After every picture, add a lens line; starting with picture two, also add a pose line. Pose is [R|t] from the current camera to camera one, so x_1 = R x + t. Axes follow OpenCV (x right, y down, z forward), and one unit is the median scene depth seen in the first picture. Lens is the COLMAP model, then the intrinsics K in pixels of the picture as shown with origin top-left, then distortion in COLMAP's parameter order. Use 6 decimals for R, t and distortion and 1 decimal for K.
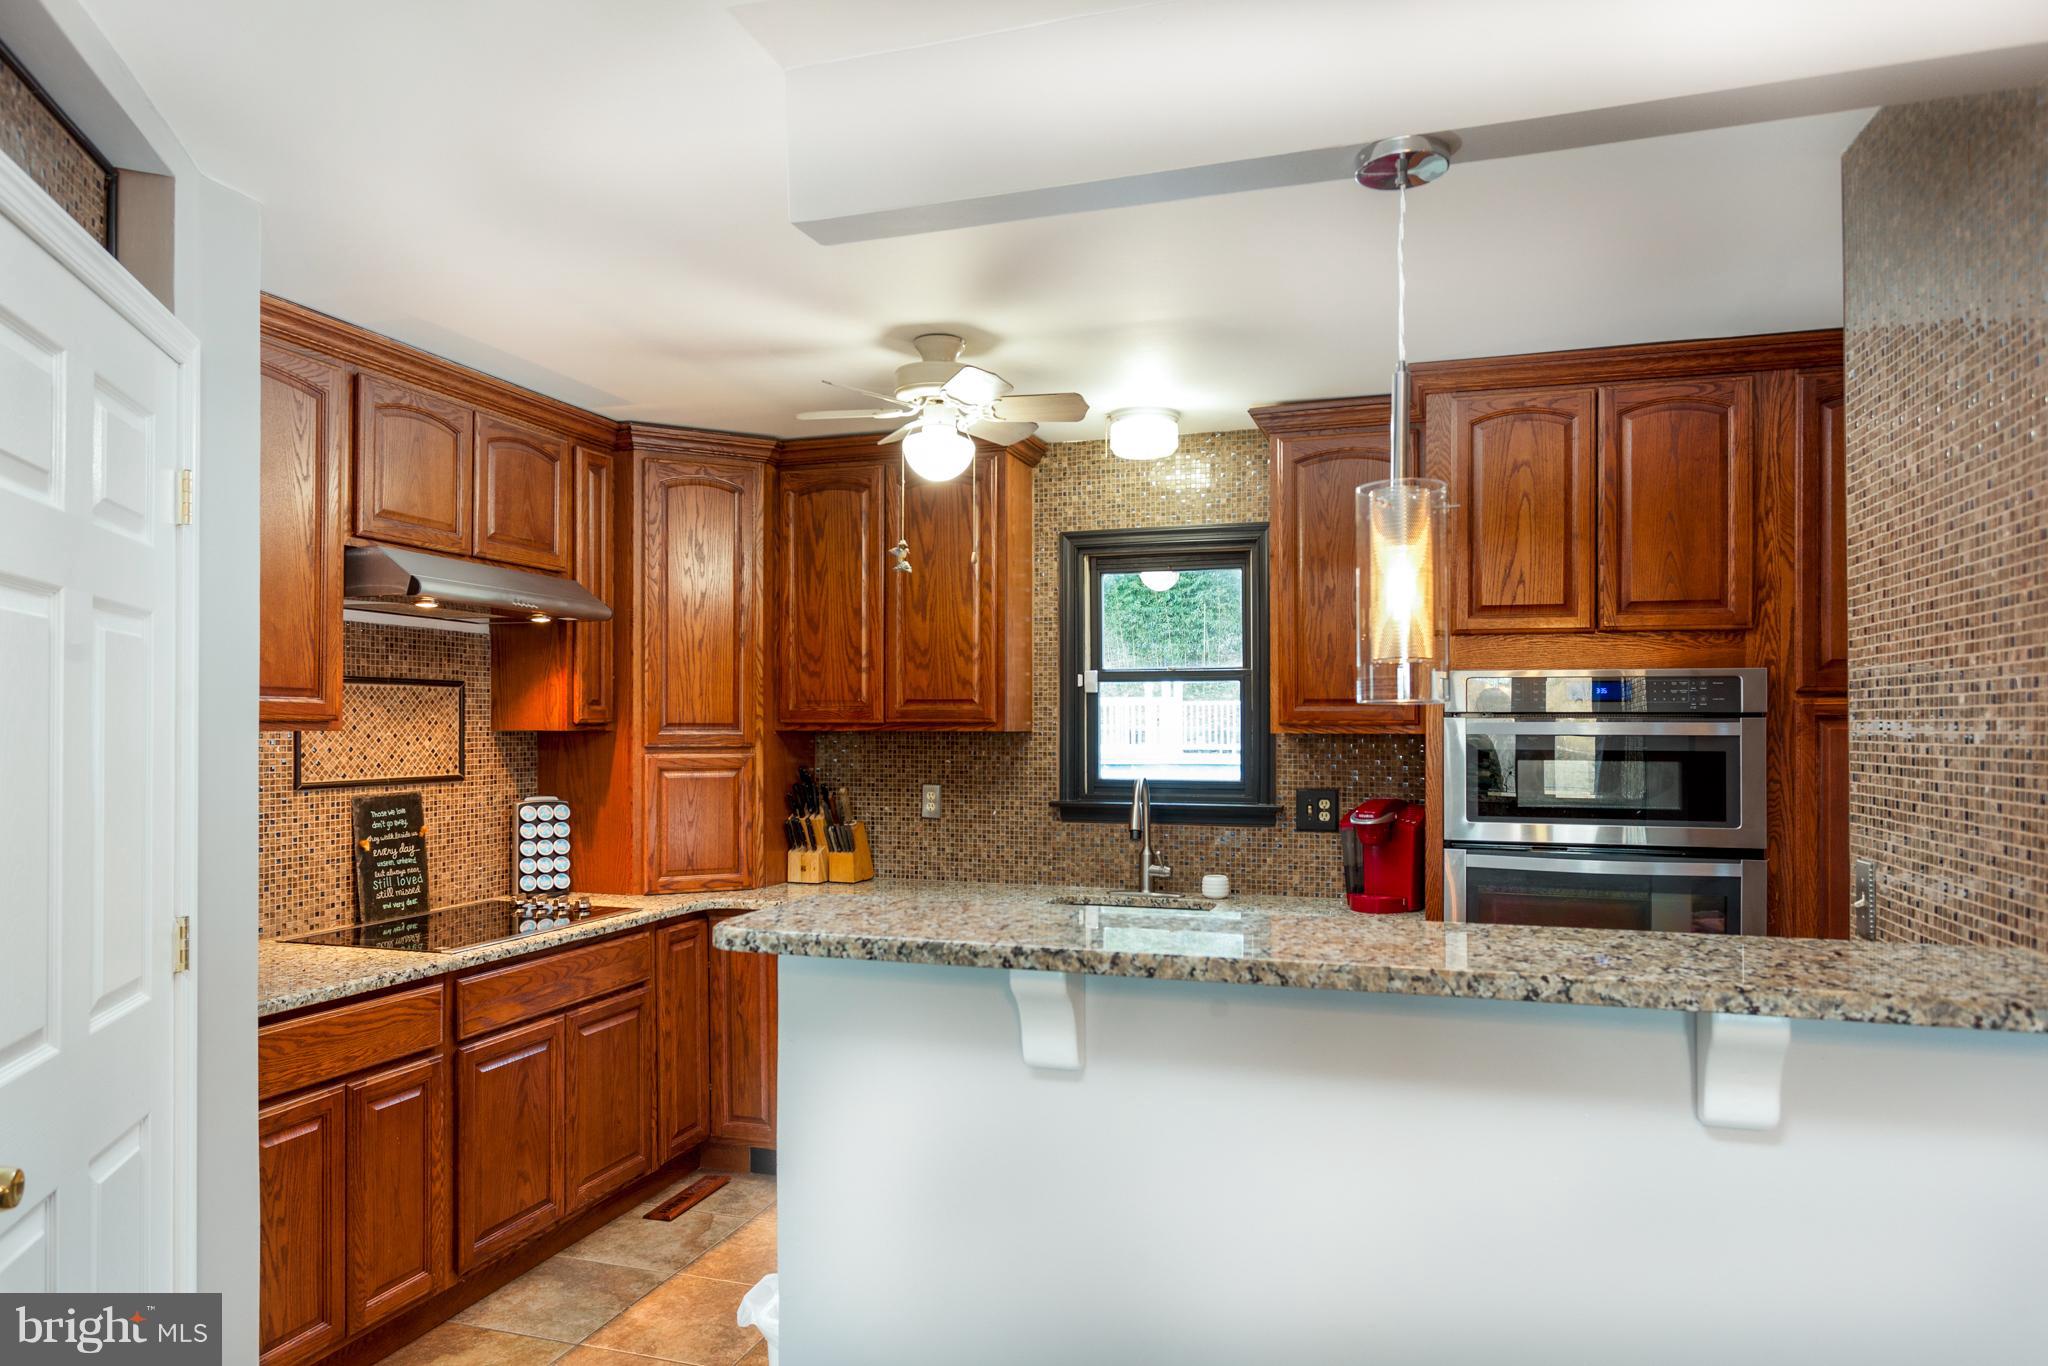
lens RADIAL K [[1301.9, 0, 1007.2], [0, 1301.9, 737.9], [0, 0, 1]] dist [-0.005495, 0.000771]
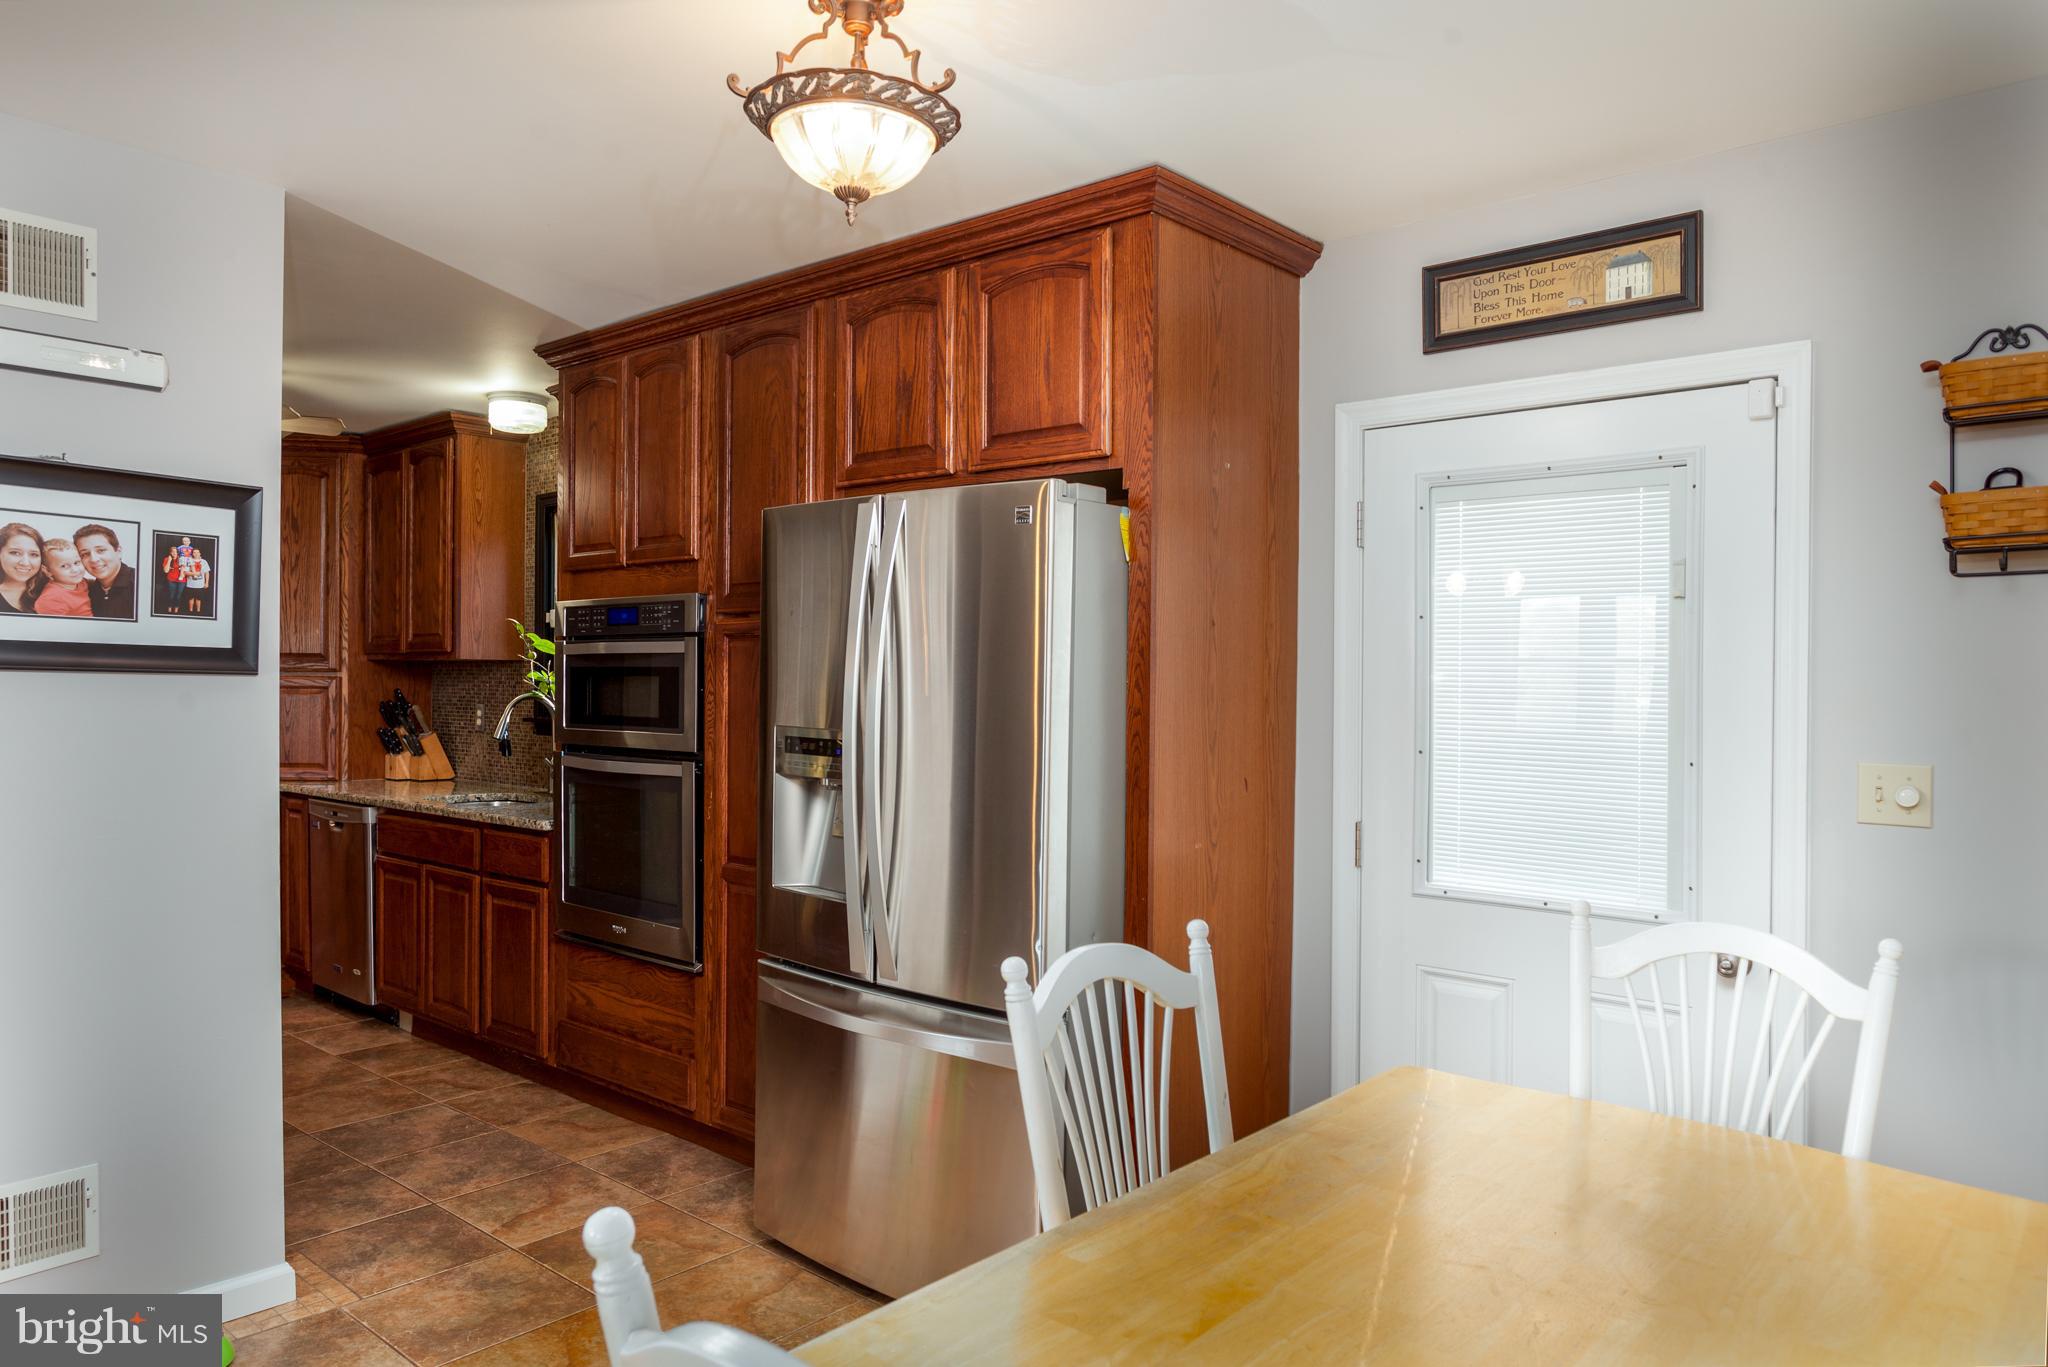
lens RADIAL K [[1335.6, 0, 1006.3], [0, 1335.6, 683.5], [0, 0, 1]] dist [-0.015031, 0.005687]
pose [[0.919247, 0.005339, -0.393646, 1.011484], [-0.009053, 0.999930, -0.007579, 0.024299], [0.393578, 0.010531, 0.919231, 0.039363]]
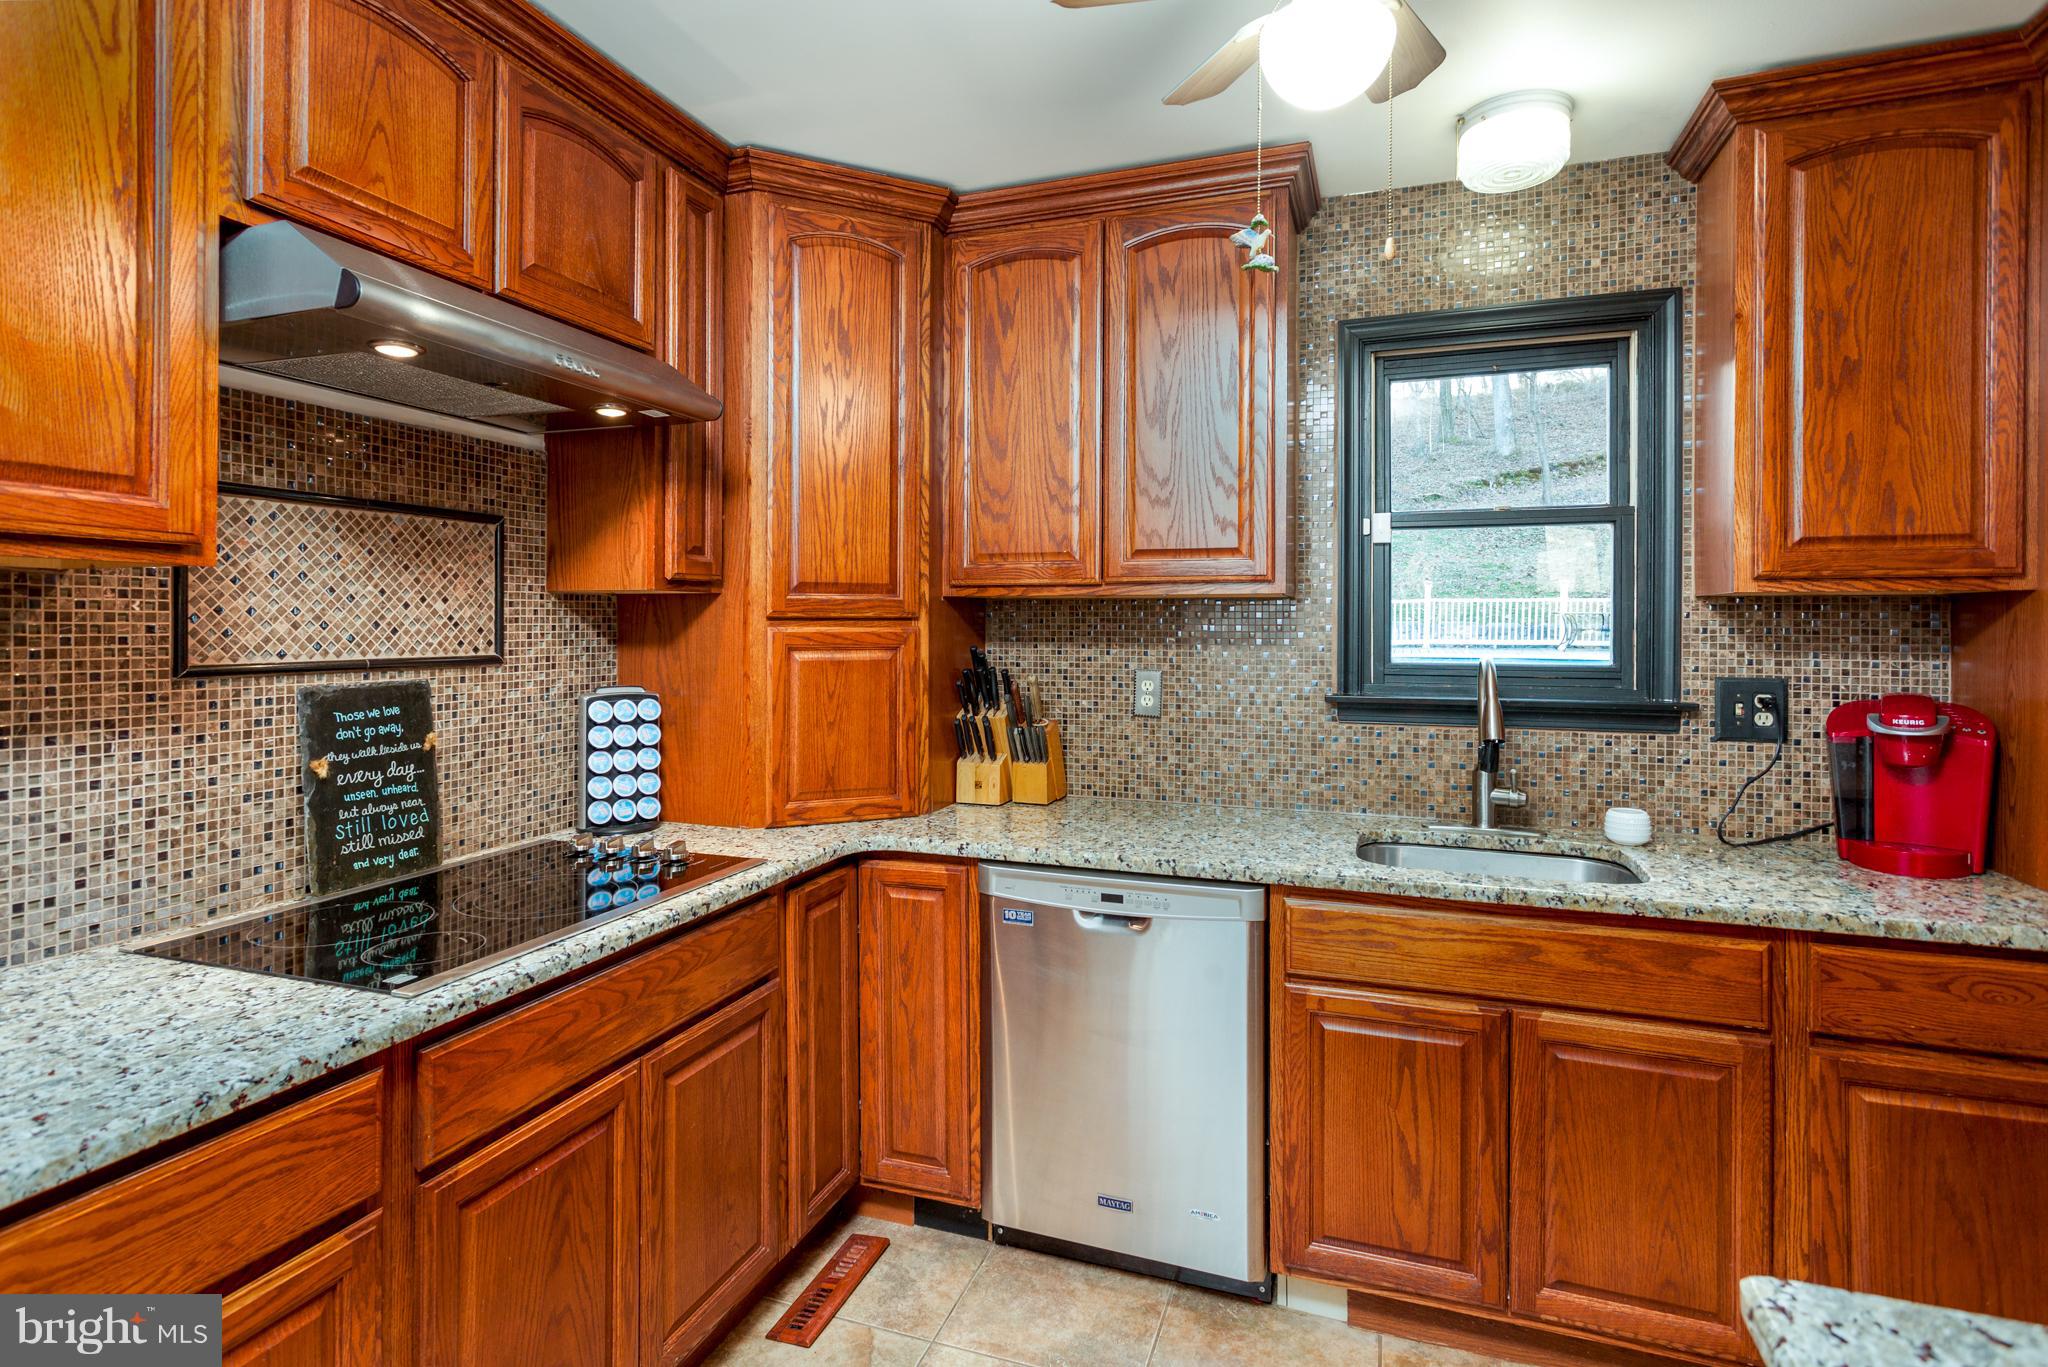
lens RADIAL K [[1032.0, 0, 1000.2], [0, 1032.0, 630.7], [0, 0, 1]] dist [0.003153, 0.002702]
pose [[0.999572, 0.000625, -0.029251, -0.140998], [-0.000765, 0.999988, -0.004787, 0.017713], [0.029248, 0.004807, 0.999561, 0.462080]]
